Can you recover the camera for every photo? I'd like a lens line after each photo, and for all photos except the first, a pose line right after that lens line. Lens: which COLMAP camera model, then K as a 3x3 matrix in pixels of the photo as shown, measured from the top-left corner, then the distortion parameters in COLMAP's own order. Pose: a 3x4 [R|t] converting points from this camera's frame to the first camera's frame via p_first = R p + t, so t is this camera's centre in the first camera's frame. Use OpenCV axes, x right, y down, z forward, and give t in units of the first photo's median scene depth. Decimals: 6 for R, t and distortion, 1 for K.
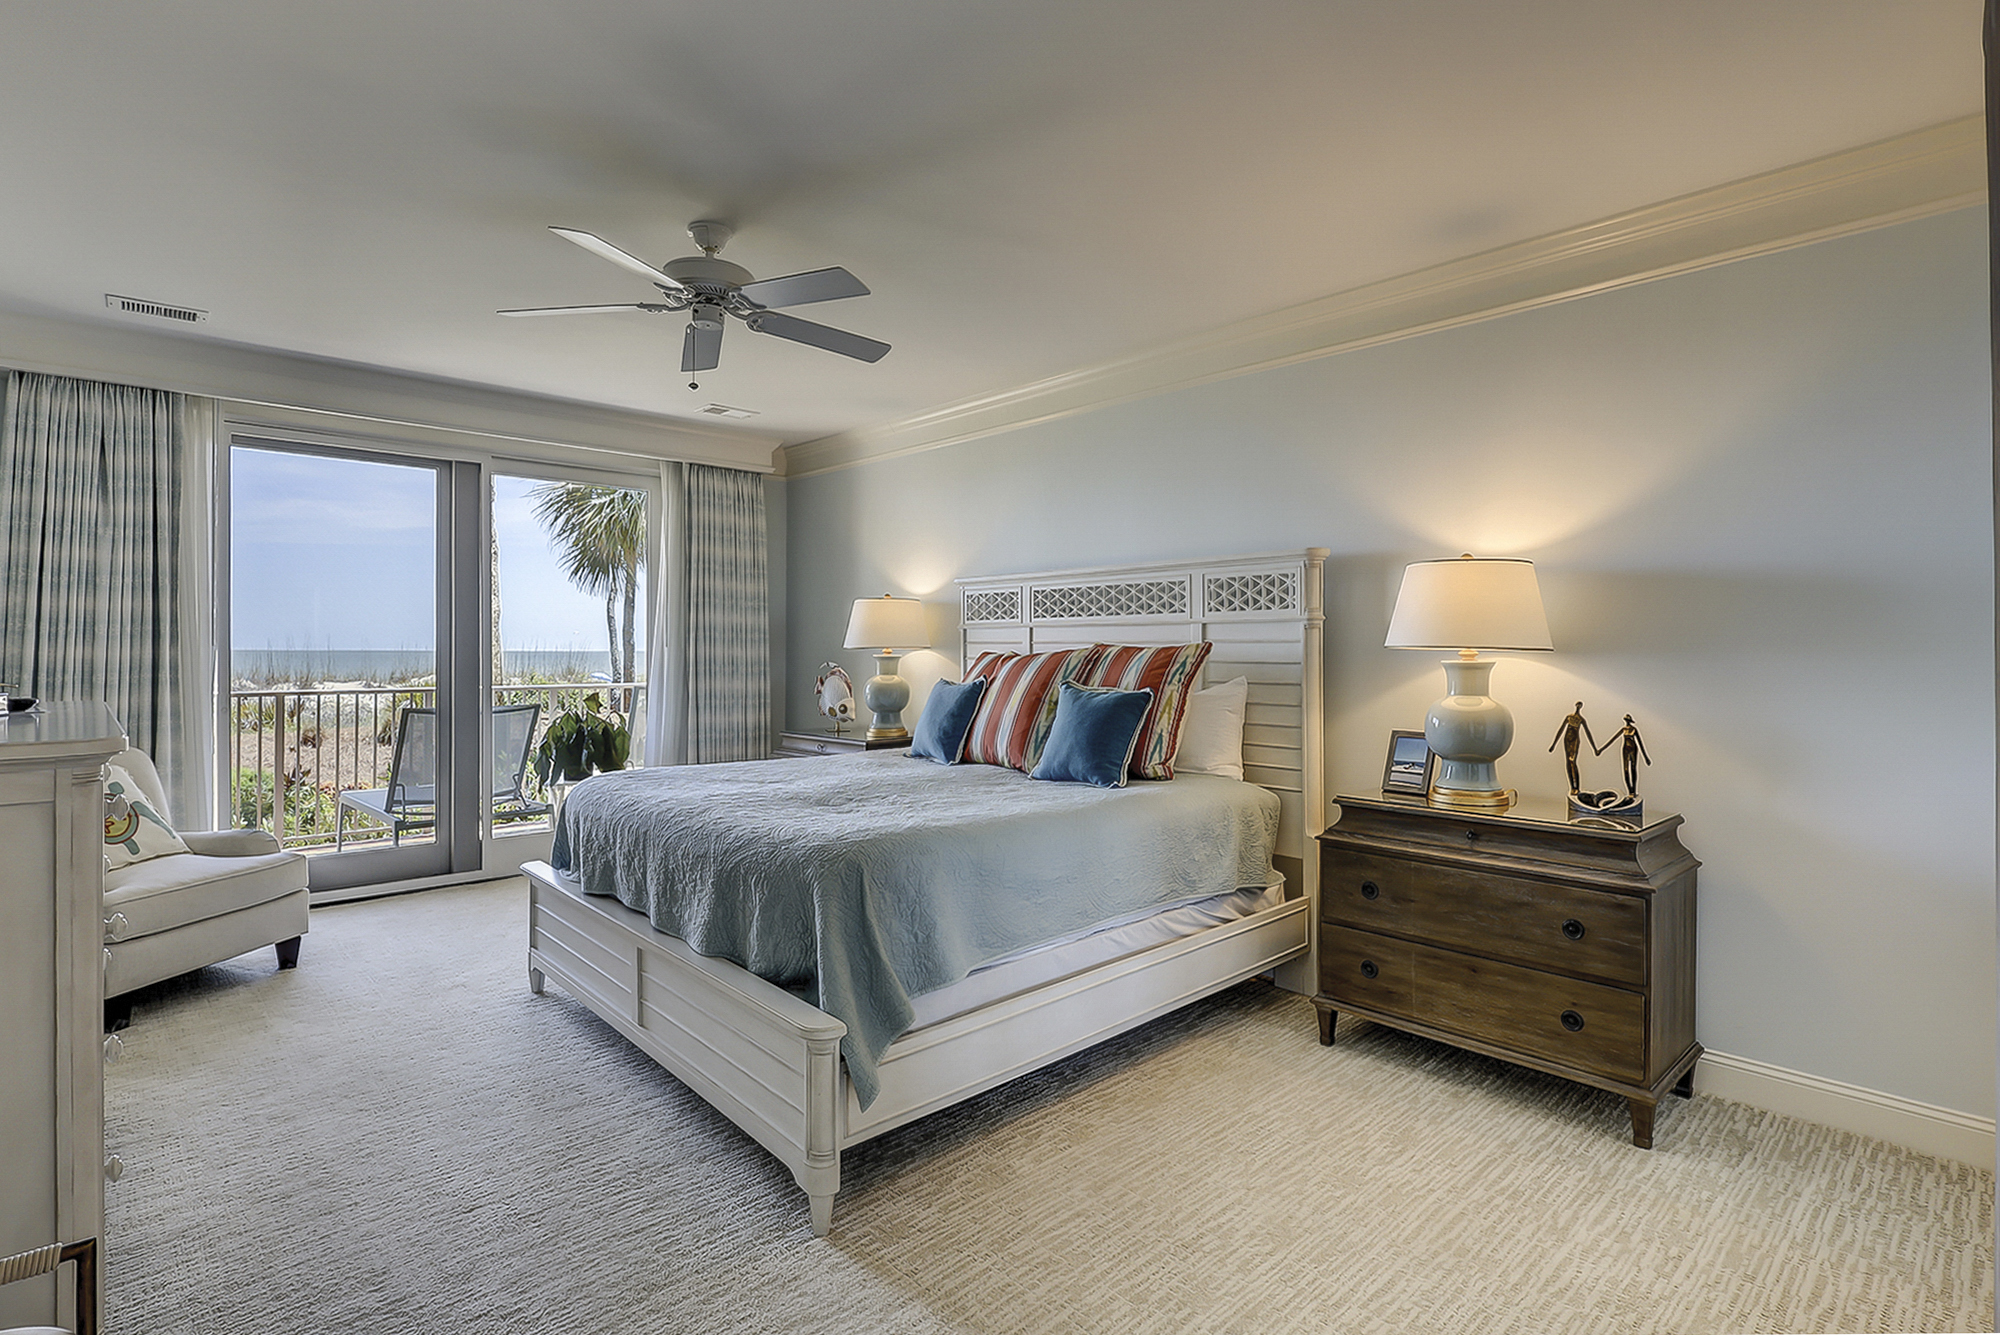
lens RADIAL K [[957.3, 0, 1000.0], [0, 957.3, 667.5], [0, 0, 1]] dist [0.000528, 0.000061]
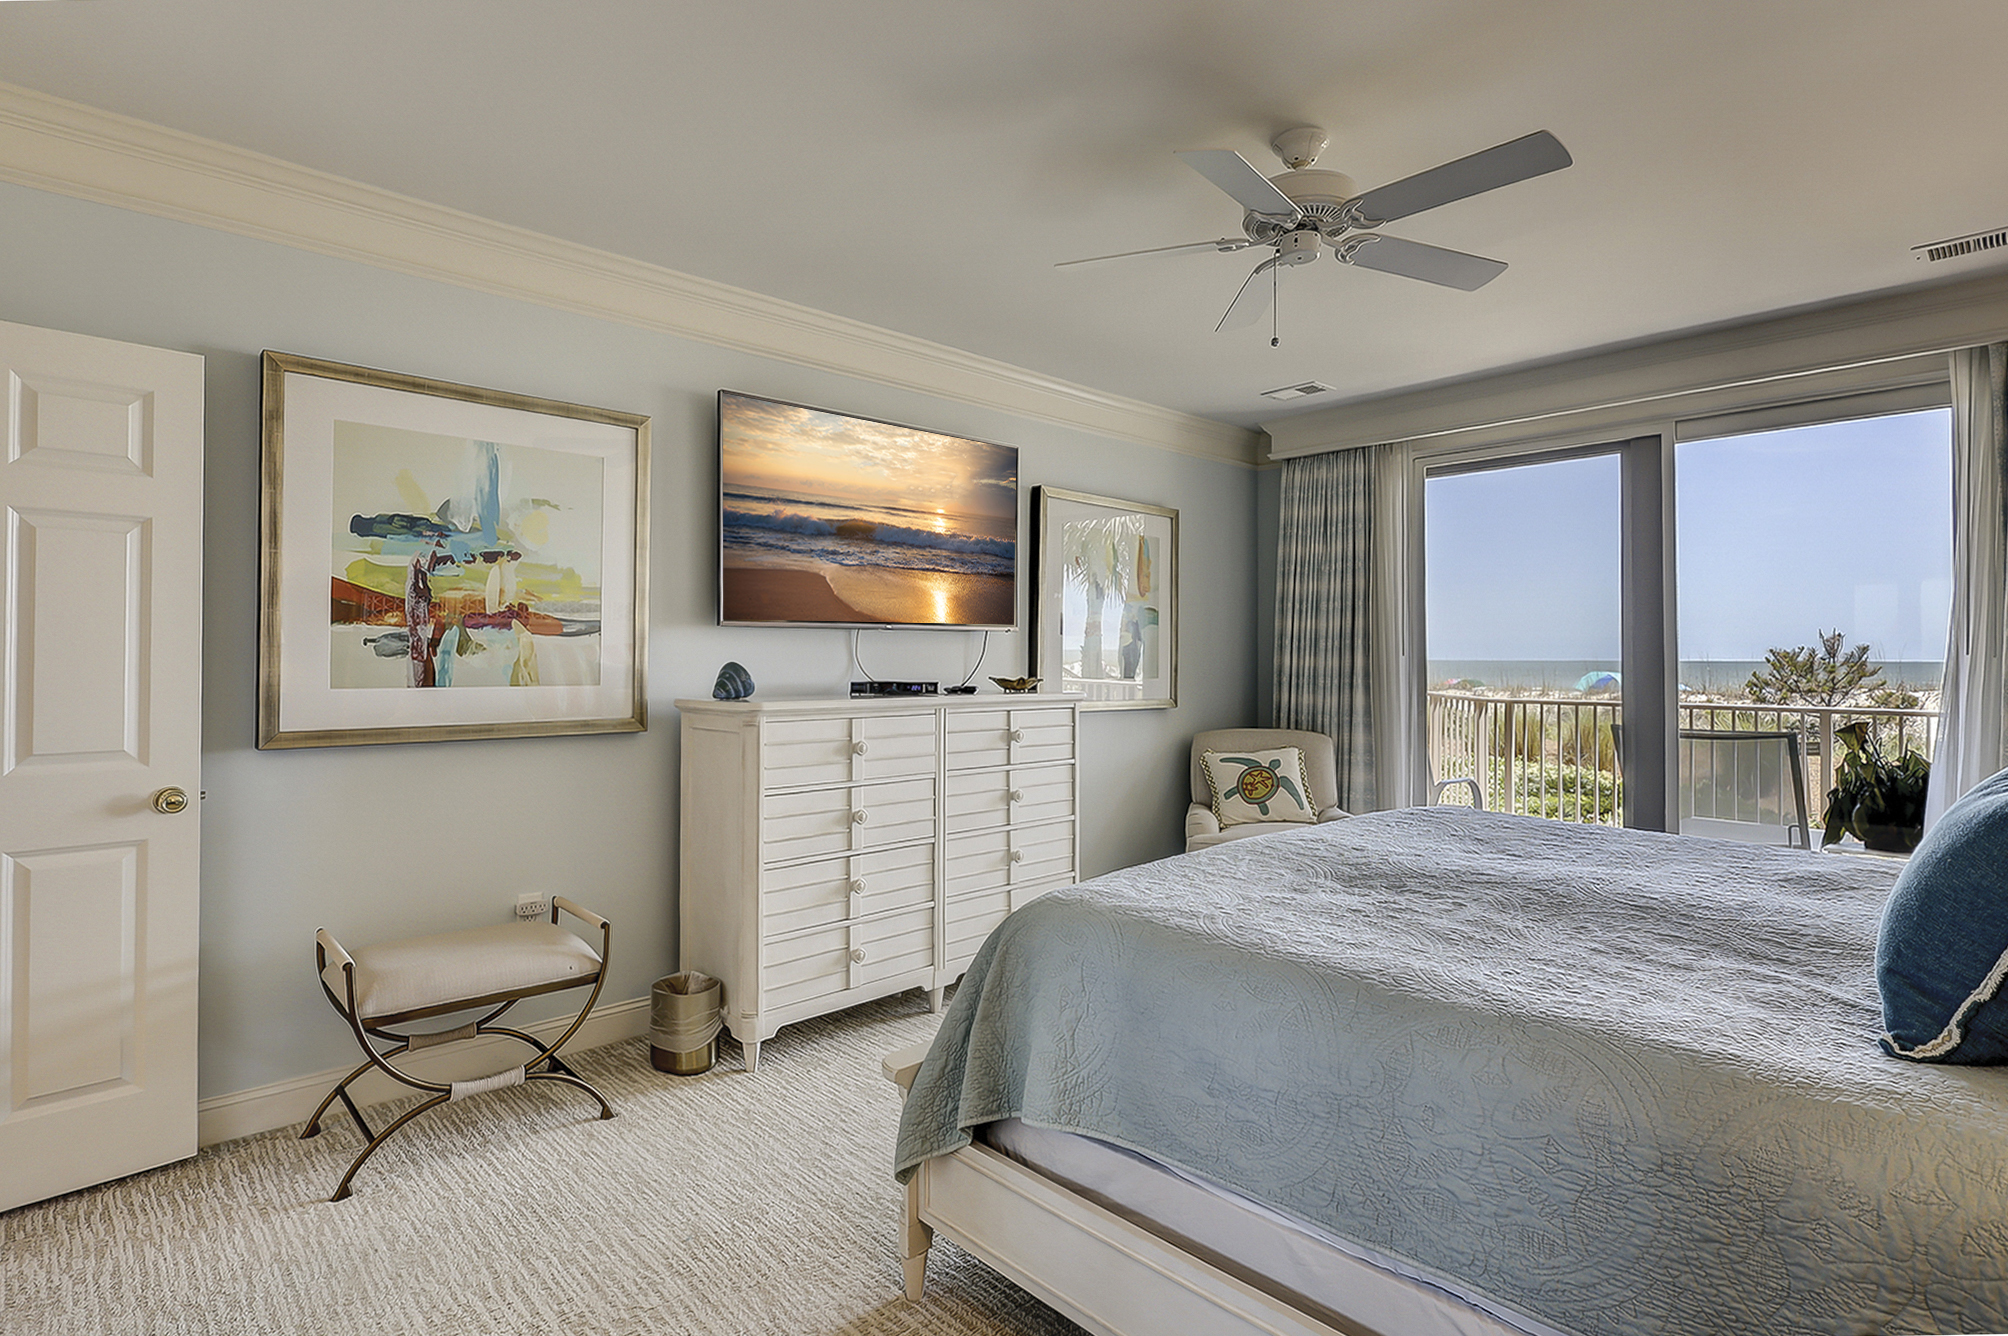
lens RADIAL K [[991.3, 0, 1006.1], [0, 991.3, 650.4], [0, 0, 1]] dist [-0.002387, -0.000289]
pose [[0.008645, -0.010707, -0.999905, 0.379490], [-0.020726, 0.999726, -0.010885, -0.006175], [0.999748, 0.020818, 0.008421, 0.534981]]
